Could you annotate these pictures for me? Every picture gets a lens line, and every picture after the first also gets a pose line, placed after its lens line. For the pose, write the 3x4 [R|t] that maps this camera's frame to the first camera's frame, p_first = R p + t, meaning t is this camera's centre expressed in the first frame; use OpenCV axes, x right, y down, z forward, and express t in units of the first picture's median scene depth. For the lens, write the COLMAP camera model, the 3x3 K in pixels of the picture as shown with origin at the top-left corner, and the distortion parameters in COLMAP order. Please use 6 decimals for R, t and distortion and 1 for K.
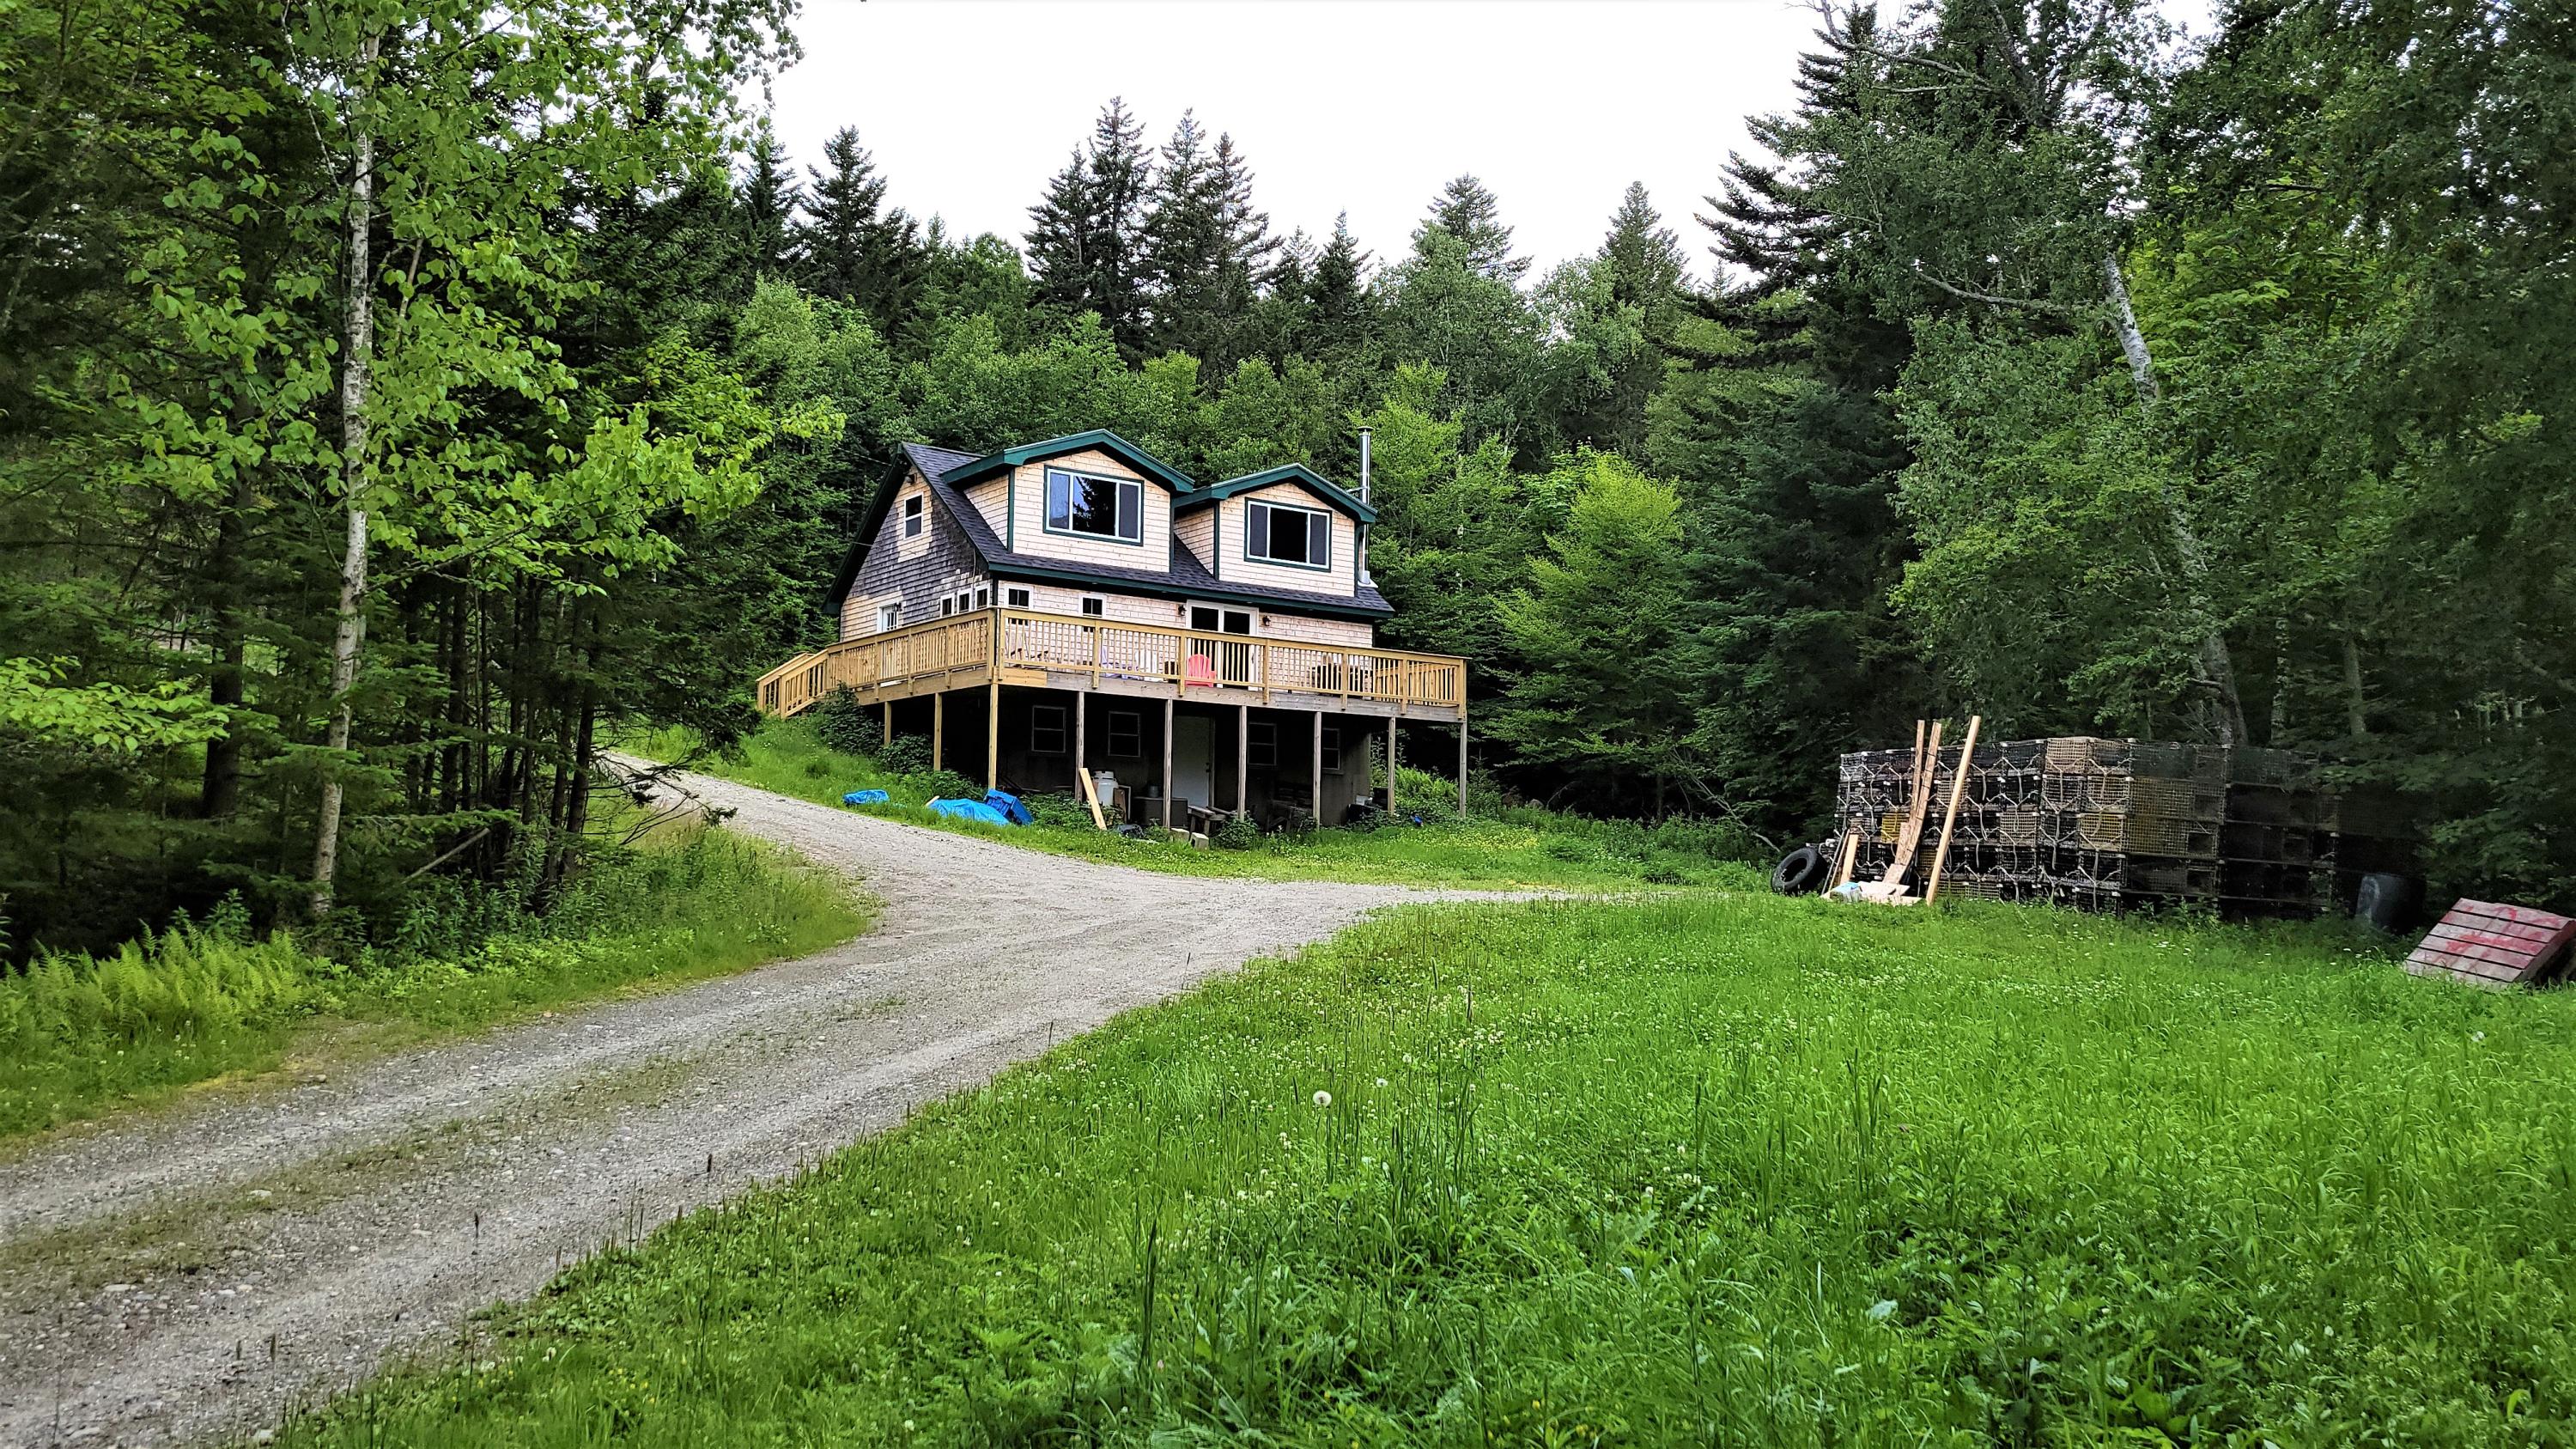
lens RADIAL K [[1896.5, 0, 1288.0], [0, 1896.5, 724.5], [0, 0, 1]] dist [0.042743, -0.000914]
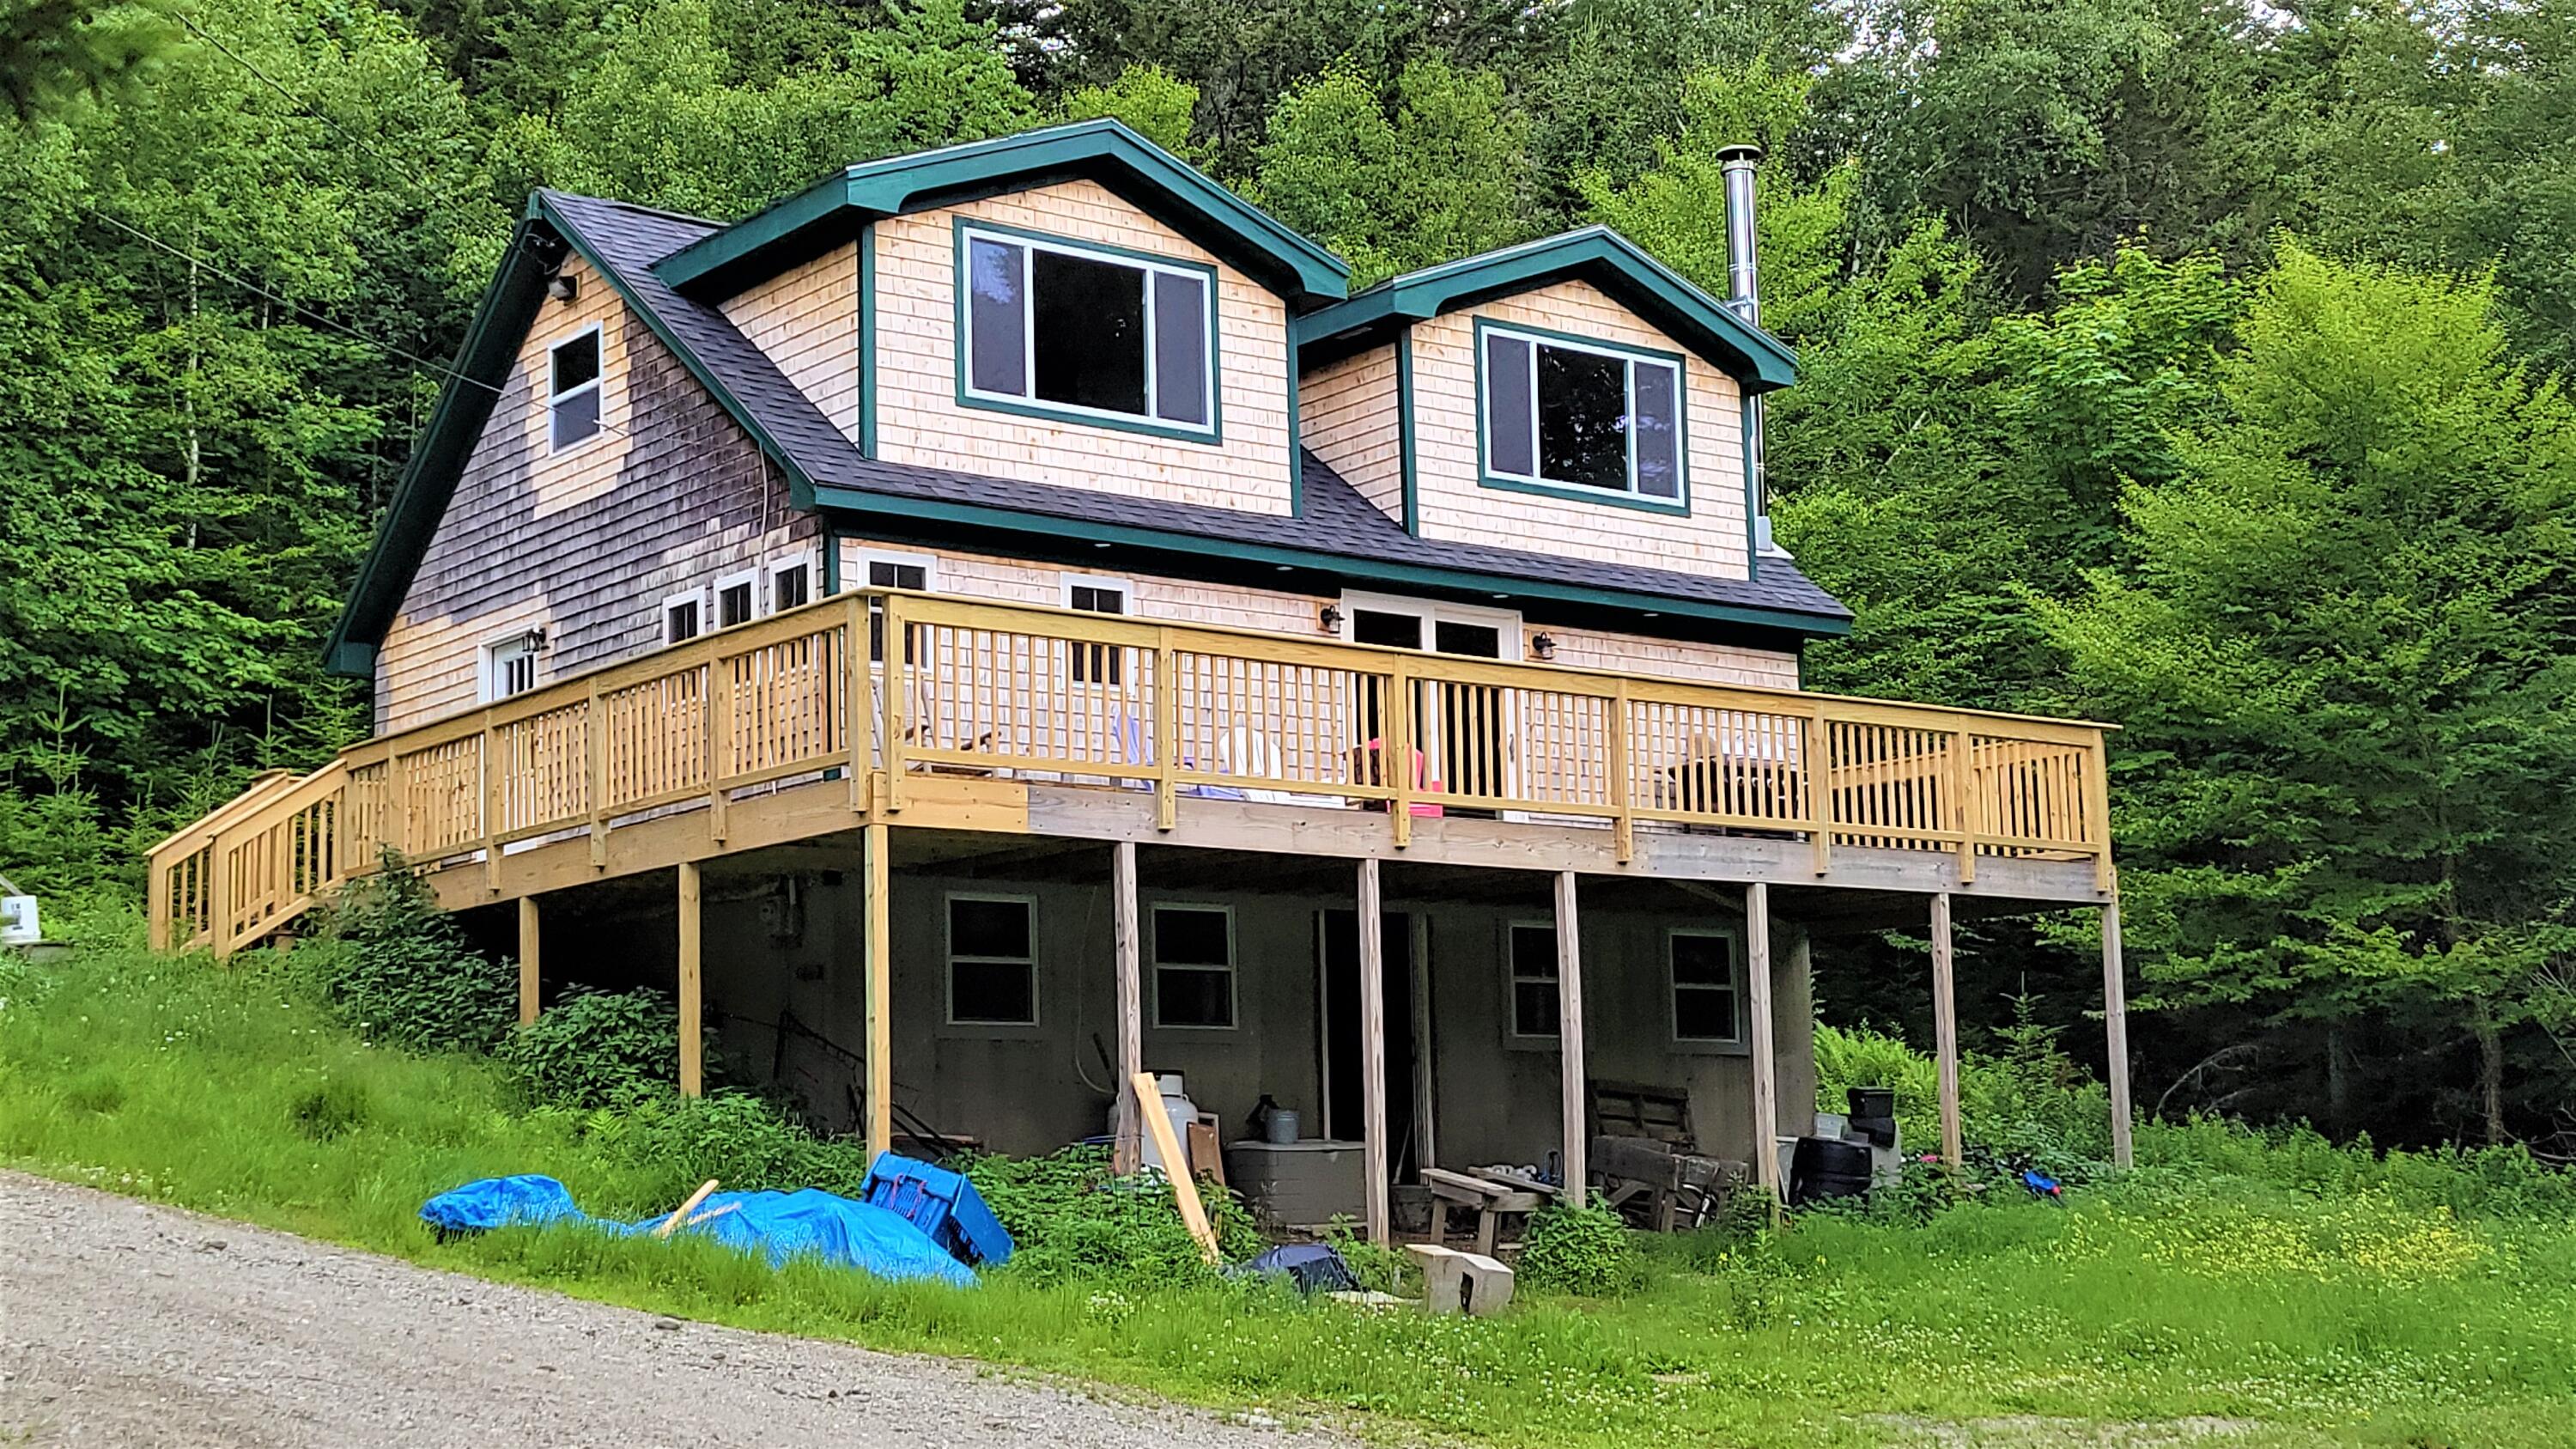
lens RADIAL K [[3397.6, 0, 1288.0], [0, 3397.6, 724.5], [0, 0, 1]] dist [0.028917, -0.002580]
pose [[0.998555, -0.032618, 0.042710, -0.096067], [0.035273, 0.997392, -0.062968, 0.000558], [-0.040544, 0.064384, 0.997101, 0.368422]]
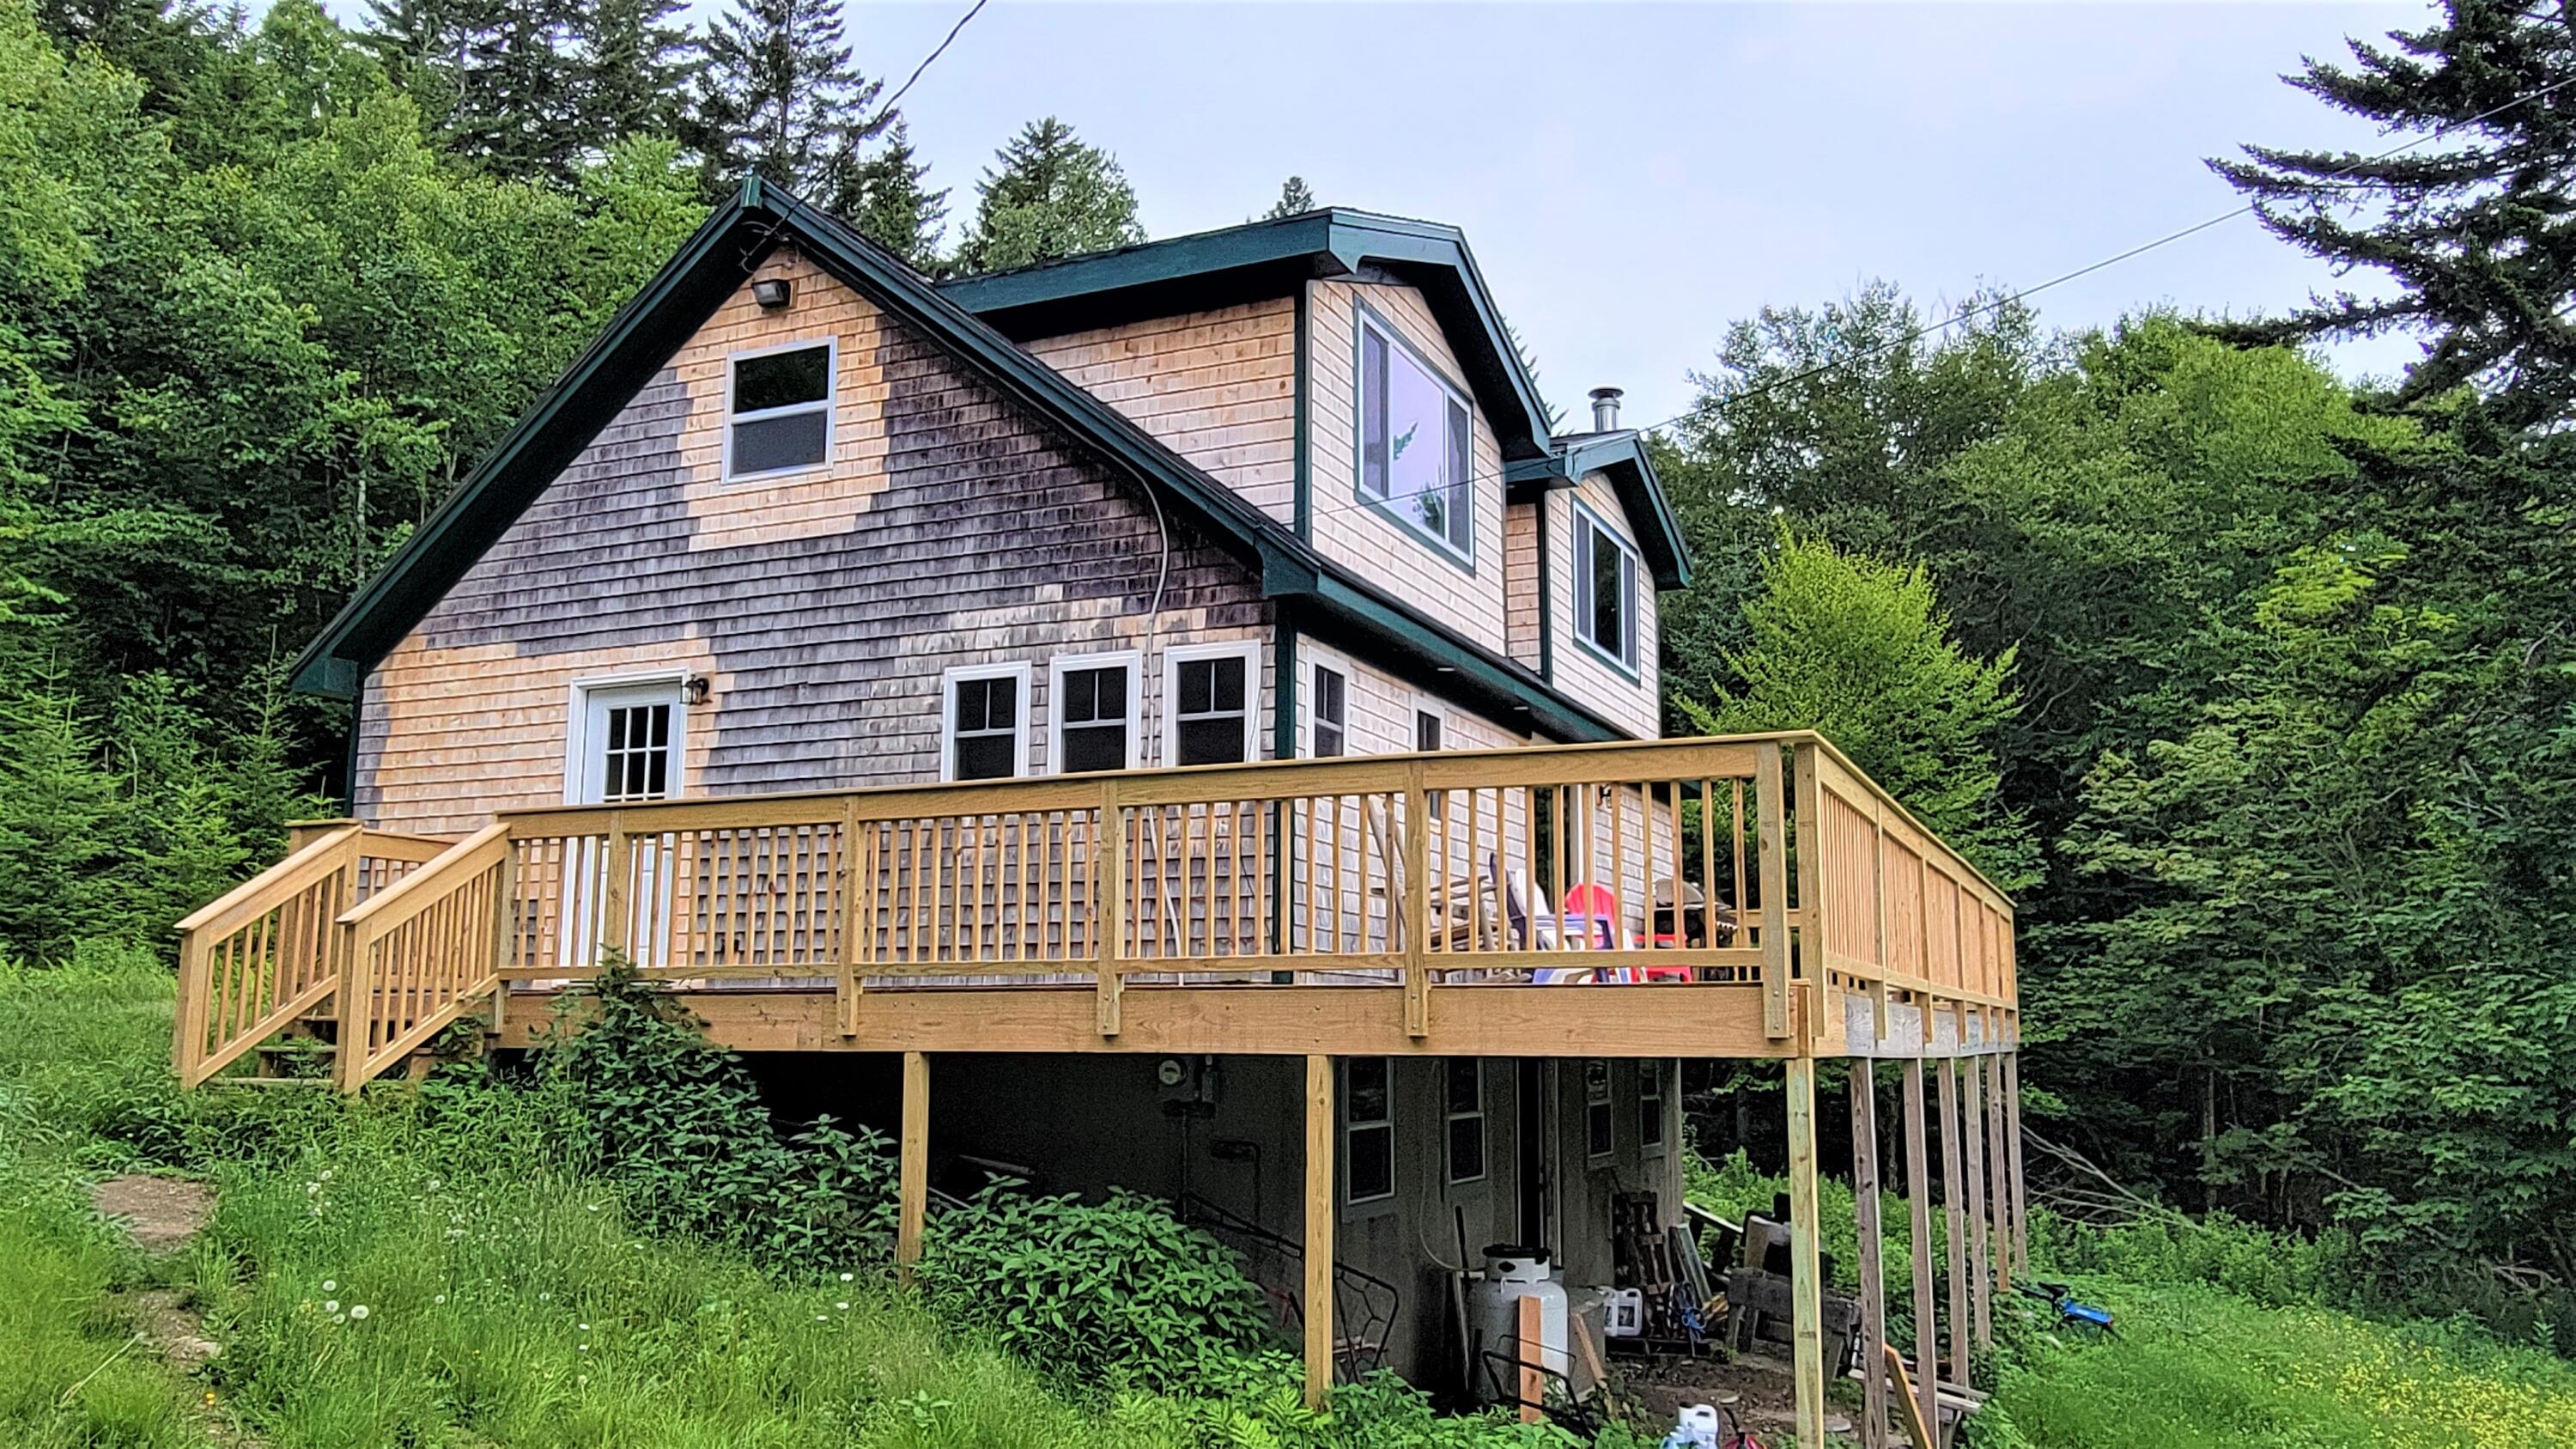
lens RADIAL K [[1874.0, 0, 1288.0], [0, 1874.0, 724.5], [0, 0, 1]] dist [0.005796, 0.002092]
pose [[0.866662, 0.069948, 0.493967, -0.290950], [-0.033206, 0.996015, -0.082779, -0.036373], [-0.497789, 0.055339, 0.865531, 0.732074]]
